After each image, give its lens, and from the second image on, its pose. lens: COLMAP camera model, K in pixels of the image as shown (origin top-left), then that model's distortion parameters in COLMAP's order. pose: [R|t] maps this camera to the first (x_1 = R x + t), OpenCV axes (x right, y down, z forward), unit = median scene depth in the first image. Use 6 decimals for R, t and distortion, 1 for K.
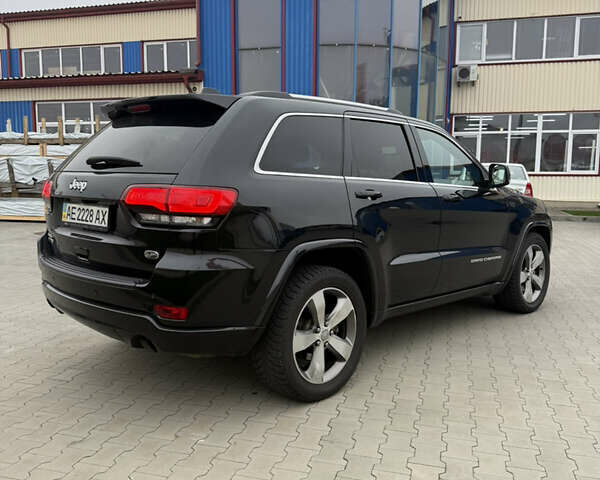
lens RADIAL K [[559.9, 0, 299.6], [0, 559.9, 232.4], [0, 0, 1]] dist [0.180062, -0.349541]
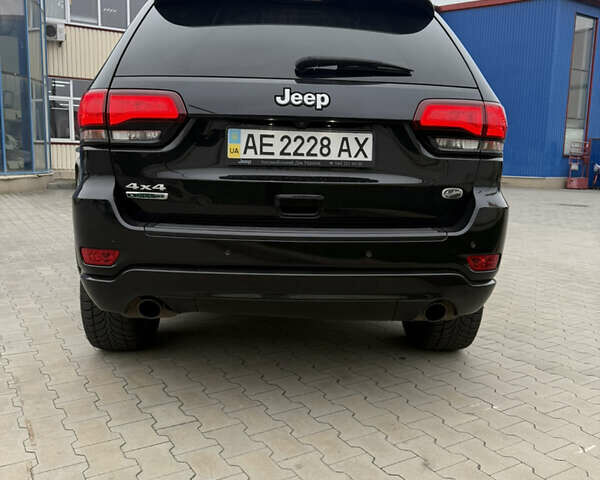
lens RADIAL K [[559.9, 0, 299.6], [0, 559.9, 232.4], [0, 0, 1]] dist [0.180062, -0.349541]
pose [[0.677740, -0.090150, 0.729755, -0.838426], [0.060682, 0.995928, 0.066674, 0.024365], [-0.732793, -0.000905, 0.680451, 0.544230]]
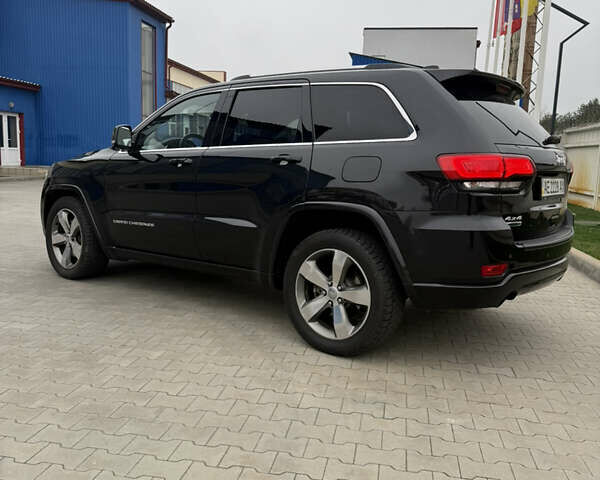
lens RADIAL K [[559.9, 0, 299.6], [0, 559.9, 232.4], [0, 0, 1]] dist [0.180062, -0.349541]
pose [[-0.116894, -0.141209, 0.983054, -1.394531], [0.064194, 0.986696, 0.149365, -0.139151], [-0.991068, 0.080566, -0.106274, 1.575604]]
